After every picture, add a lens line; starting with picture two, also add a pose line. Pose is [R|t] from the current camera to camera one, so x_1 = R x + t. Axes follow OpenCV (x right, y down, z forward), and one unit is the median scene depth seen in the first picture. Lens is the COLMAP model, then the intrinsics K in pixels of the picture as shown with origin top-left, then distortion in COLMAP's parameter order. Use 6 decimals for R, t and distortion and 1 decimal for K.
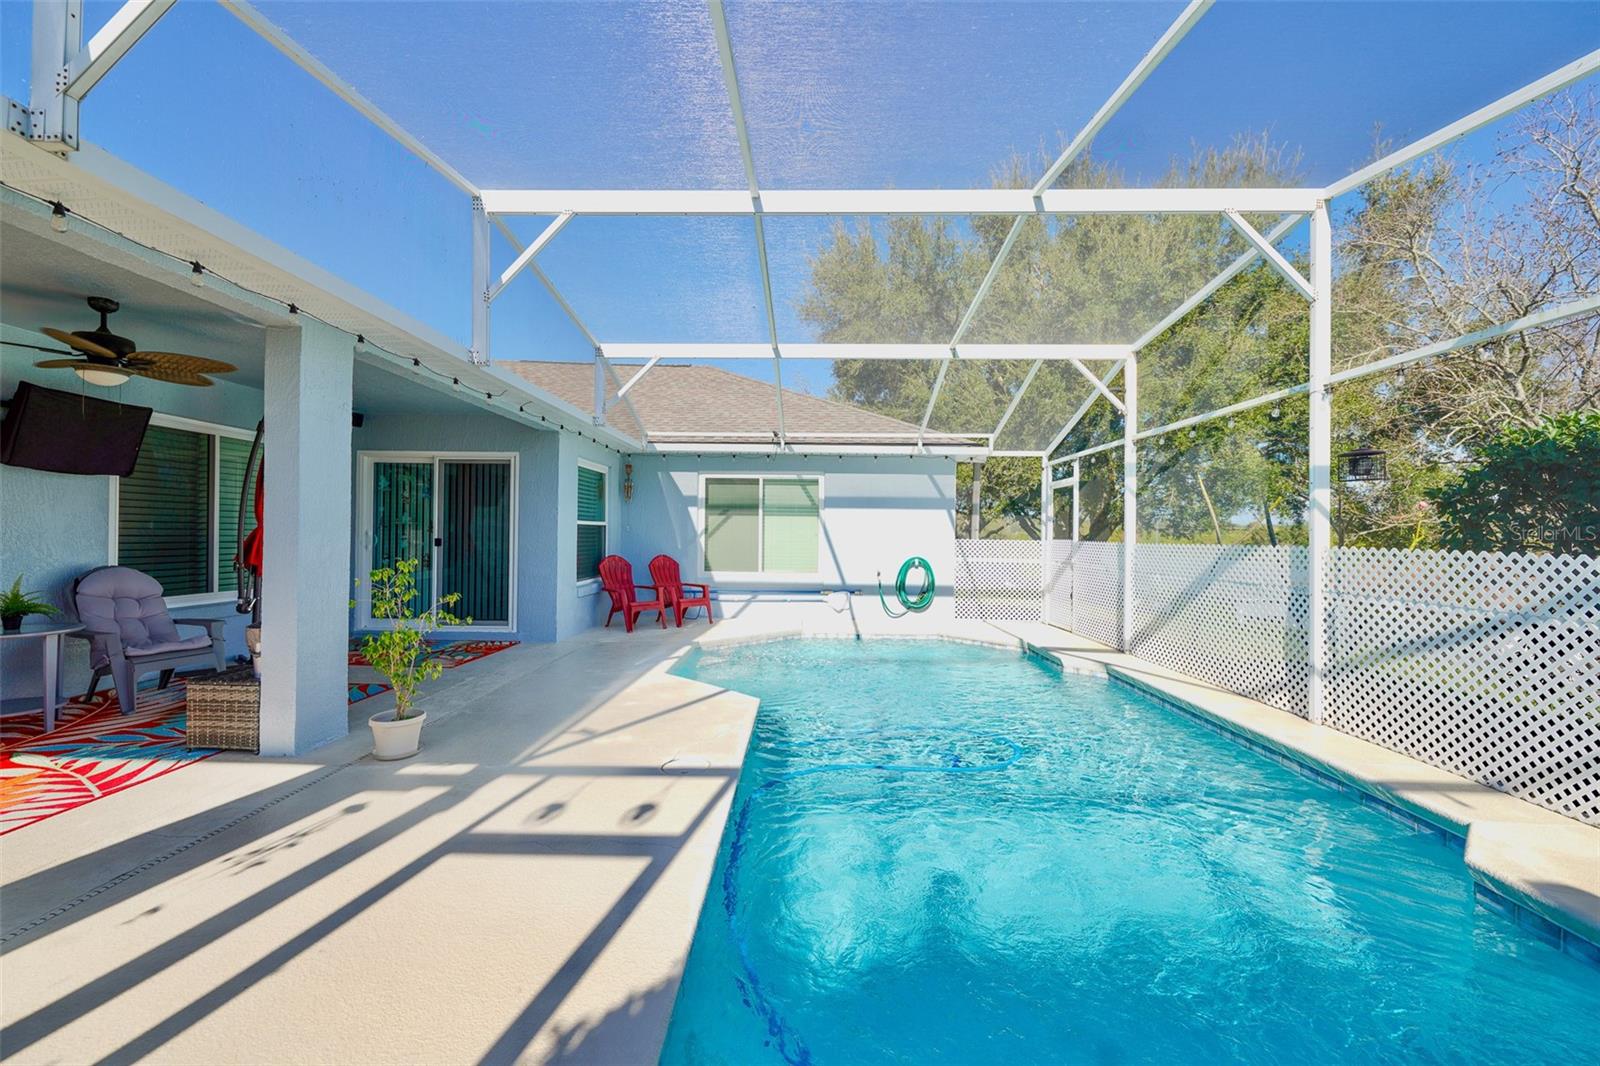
lens RADIAL K [[643.4, 0, 800.0], [0, 643.4, 529.6], [0, 0, 1]] dist [0.009793, -0.007862]
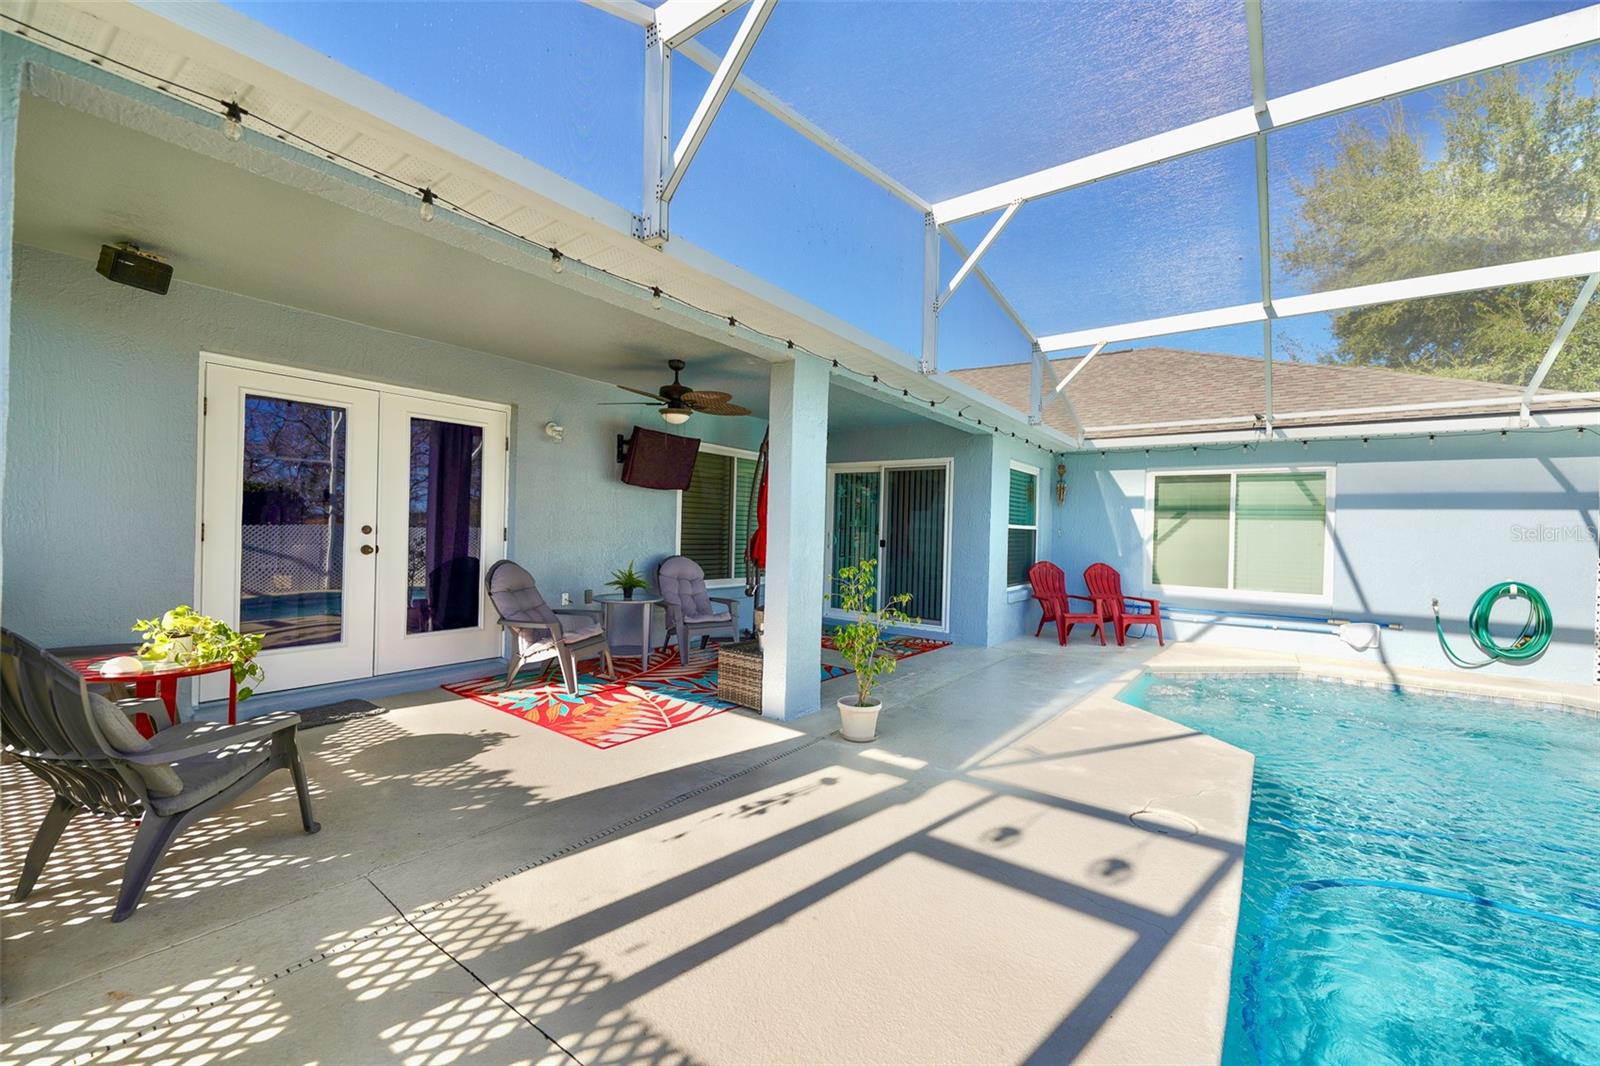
lens RADIAL K [[643.4, 0, 795.0], [0, 643.4, 530.1], [0, 0, 1]] dist [0.009793, -0.007862]
pose [[0.806902, 0.010679, -0.590589, -0.054840], [-0.013671, 0.999906, -0.000598, -0.000859], [0.590527, 0.008556, 0.806972, 0.038468]]
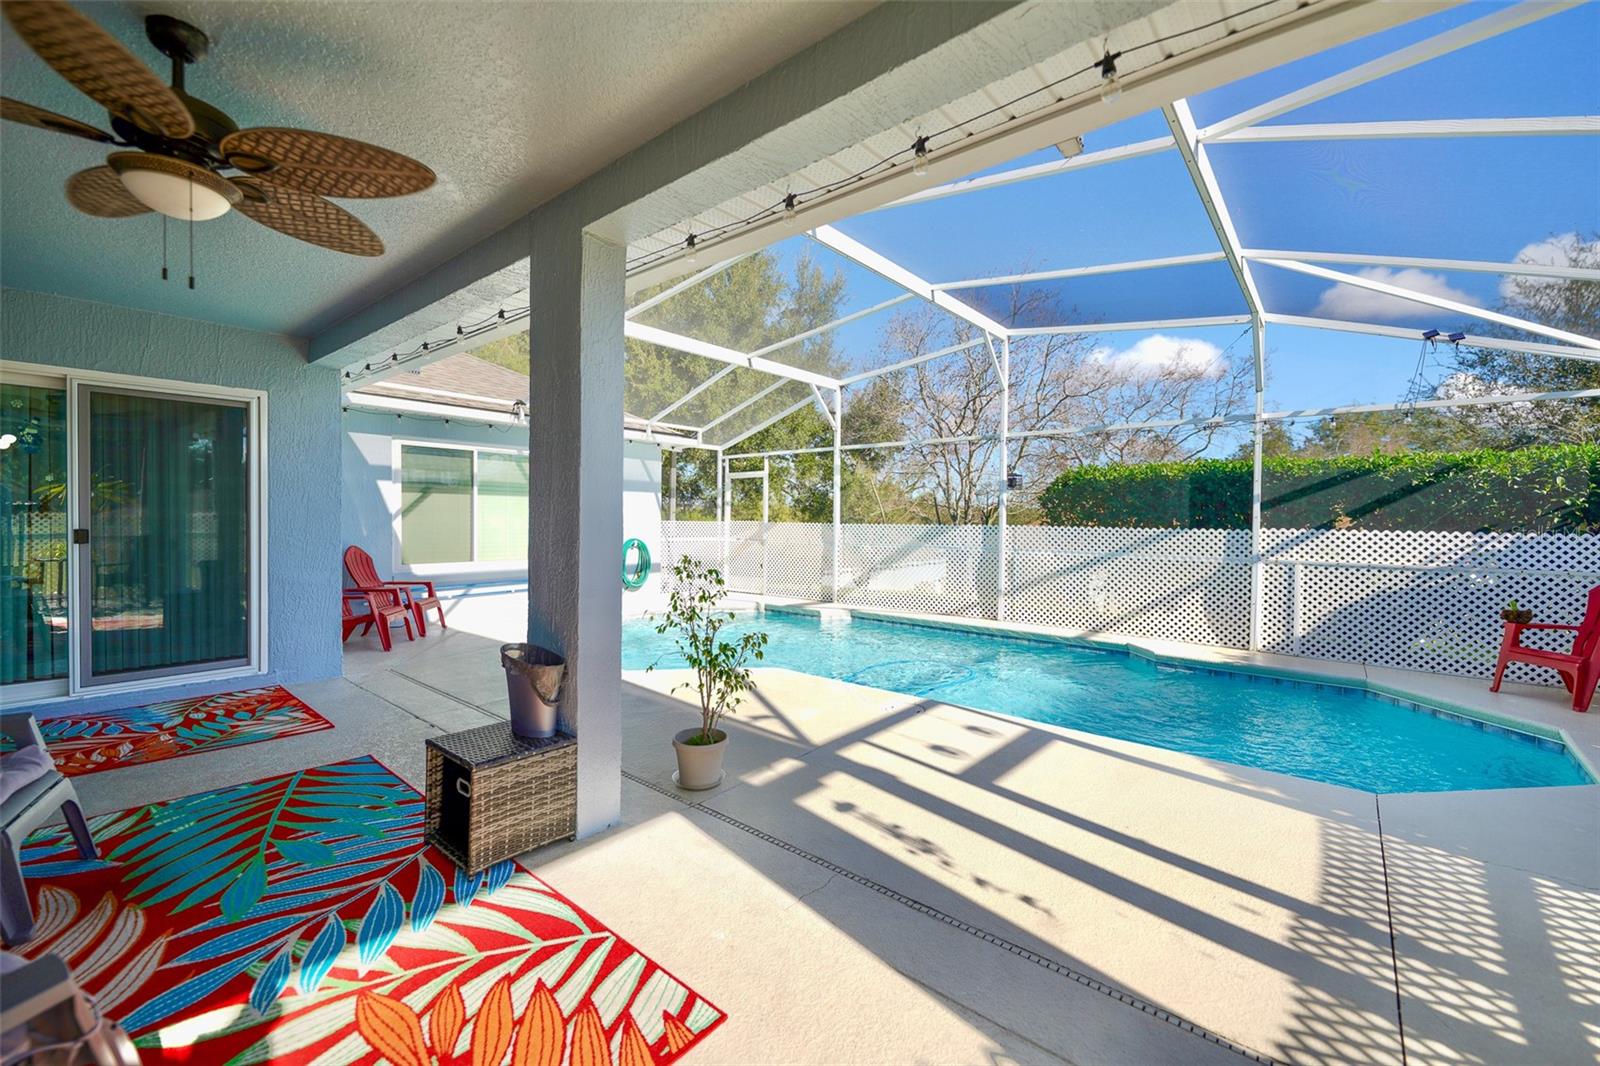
lens RADIAL K [[643.4, 0, 798.9], [0, 643.4, 531.3], [0, 0, 1]] dist [0.009793, -0.007862]
pose [[0.629364, -0.021479, 0.776814, -0.974946], [-0.008366, 0.999373, 0.034411, -0.013641], [-0.777066, -0.028156, 0.628790, 0.293830]]
